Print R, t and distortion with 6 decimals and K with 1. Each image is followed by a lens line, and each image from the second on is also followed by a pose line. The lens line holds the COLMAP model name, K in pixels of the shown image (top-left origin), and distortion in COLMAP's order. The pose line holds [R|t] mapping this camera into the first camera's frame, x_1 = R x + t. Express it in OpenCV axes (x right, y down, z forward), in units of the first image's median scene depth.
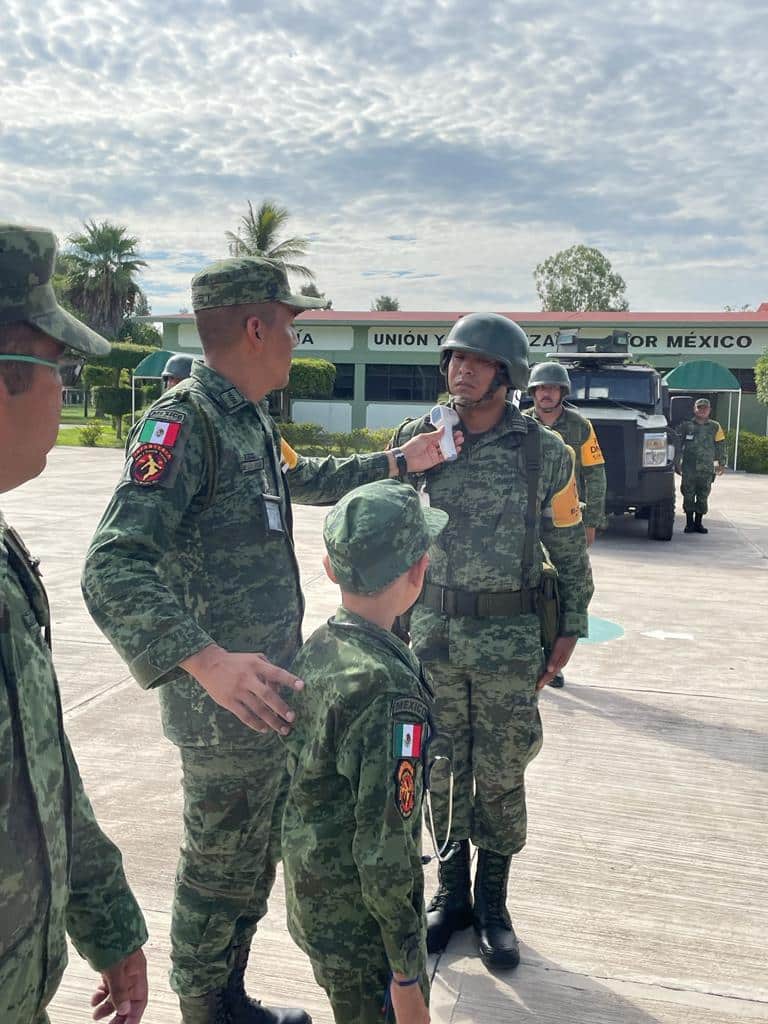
lens RADIAL K [[776.1, 0, 384.0], [0, 776.1, 512.0], [0, 0, 1]] dist [0.006767, 0.001071]
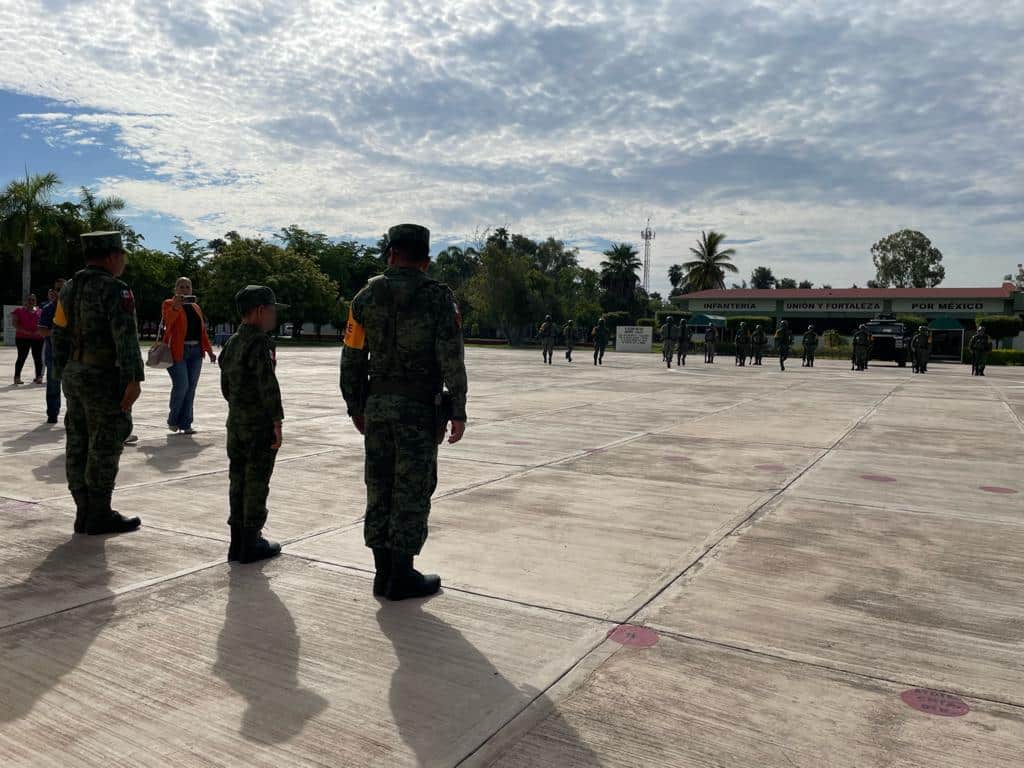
lens RADIAL K [[776.1, 0, 512.0], [0, 776.1, 384.0], [0, 0, 1]] dist [0.006767, 0.001071]
pose [[0.969200, 0.009241, -0.246103, -0.151981], [-0.031110, 0.995885, -0.085122, 0.133922], [0.244303, 0.090156, 0.965499, -0.849103]]
